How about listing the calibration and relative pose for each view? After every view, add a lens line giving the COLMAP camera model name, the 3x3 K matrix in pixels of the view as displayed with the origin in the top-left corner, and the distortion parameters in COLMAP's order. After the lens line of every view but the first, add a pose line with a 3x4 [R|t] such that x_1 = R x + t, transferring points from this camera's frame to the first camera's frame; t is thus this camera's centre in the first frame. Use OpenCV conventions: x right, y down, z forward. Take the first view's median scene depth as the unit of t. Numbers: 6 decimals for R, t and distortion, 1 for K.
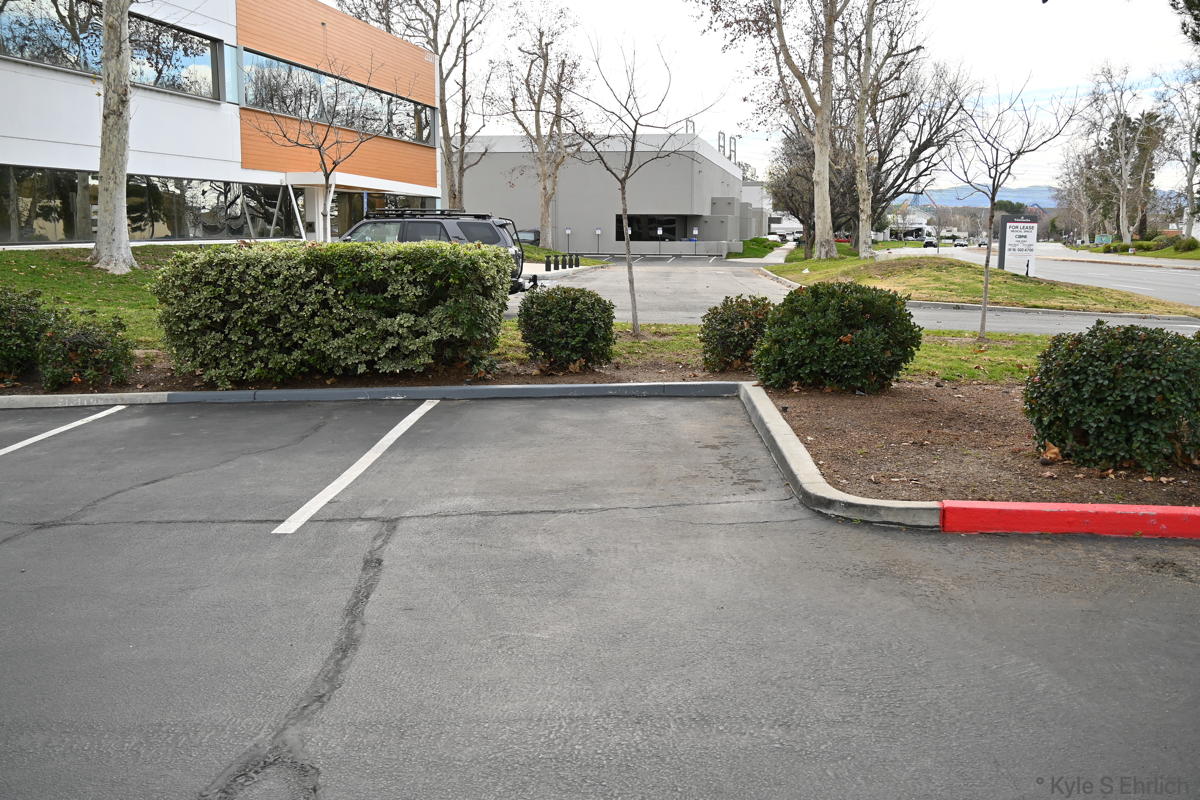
lens RADIAL K [[1218.2, 0, 602.0], [0, 1218.2, 401.2], [0, 0, 1]] dist [-0.021633, 0.004166]
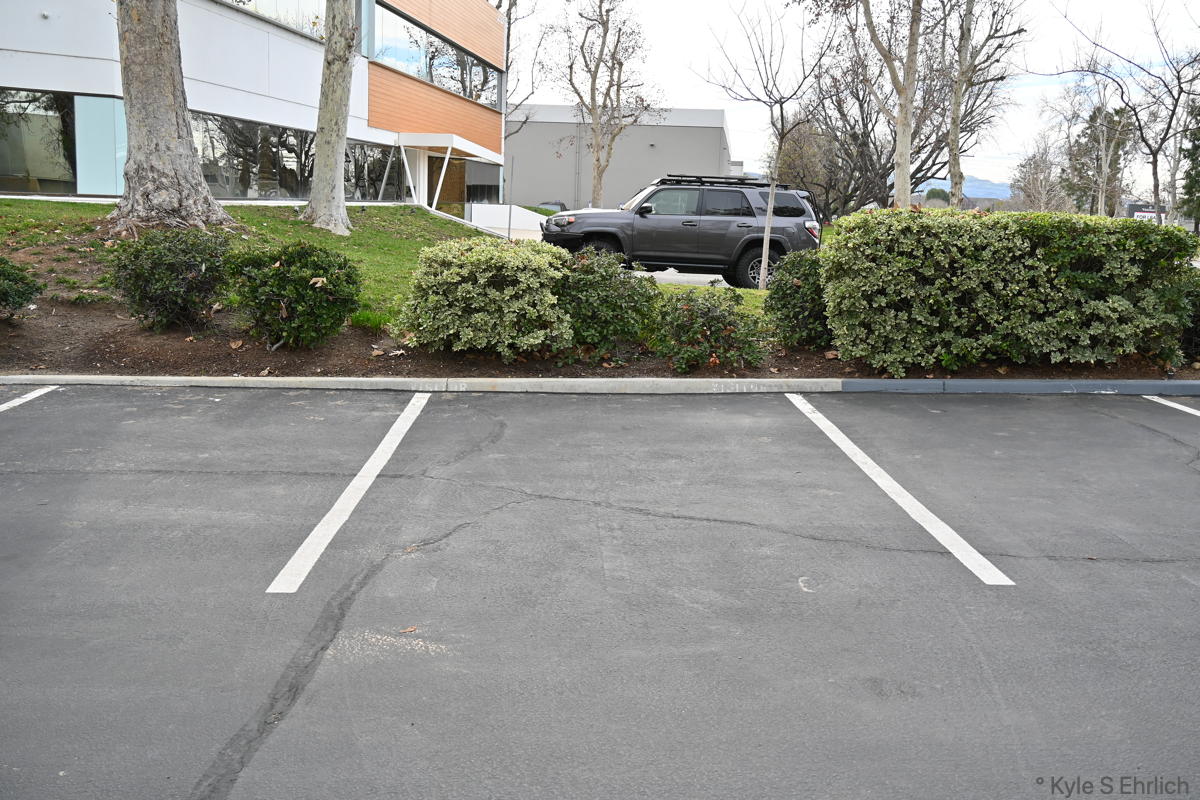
lens RADIAL K [[1218.2, 0, 602.0], [0, 1218.2, 401.2], [0, 0, 1]] dist [-0.021633, 0.004166]
pose [[0.997735, 0.023657, 0.062967, -0.543640], [-0.024878, 0.999516, 0.018688, -0.003448], [-0.062494, -0.020213, 0.997841, 0.143775]]
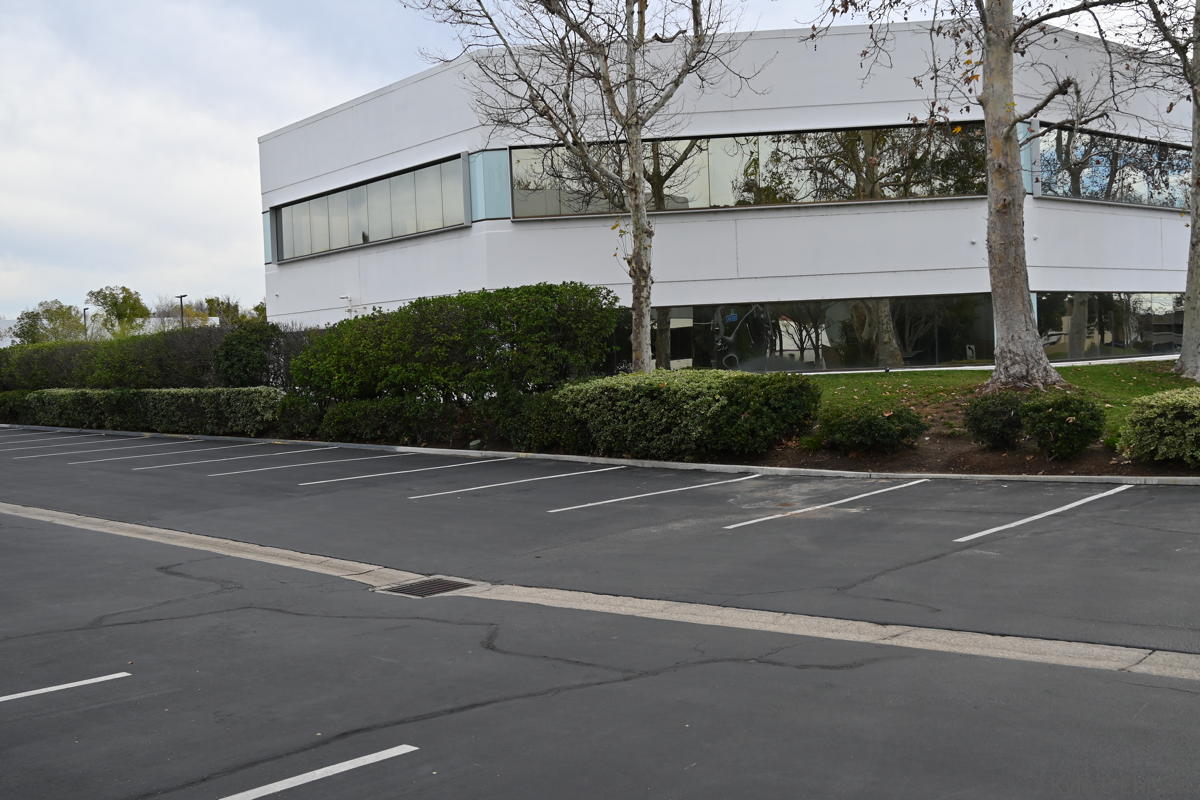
lens RADIAL K [[1218.2, 0, 602.0], [0, 1218.2, 401.2], [0, 0, 1]] dist [-0.021633, 0.004166]
pose [[0.753969, -0.008043, -0.656861, -0.181680], [-0.051642, 0.996105, -0.071473, 0.041529], [0.654877, 0.087810, 0.750617, -0.410255]]
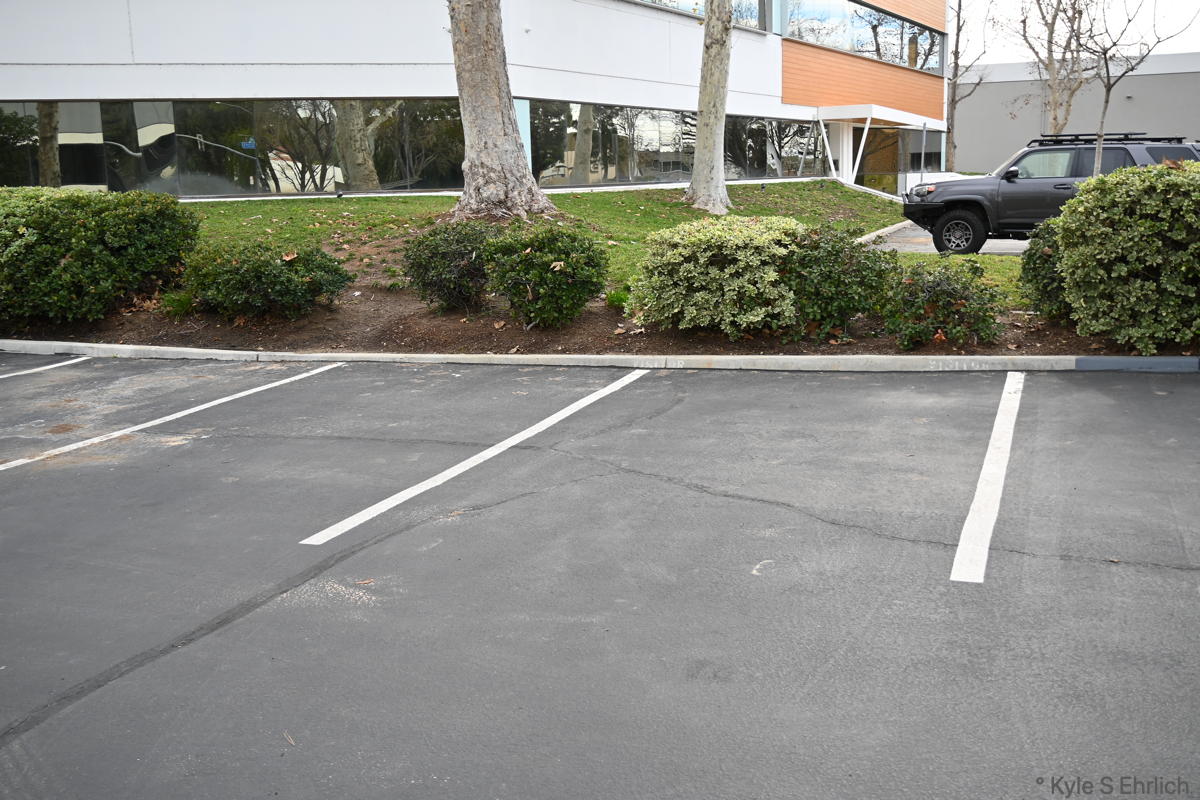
lens RADIAL K [[1218.2, 0, 602.0], [0, 1218.2, 401.2], [0, 0, 1]] dist [-0.021633, 0.004166]
pose [[0.946183, 0.036132, -0.321608, -0.368931], [-0.021350, 0.998552, 0.049370, -0.010048], [0.322927, -0.039847, 0.945585, 0.148506]]
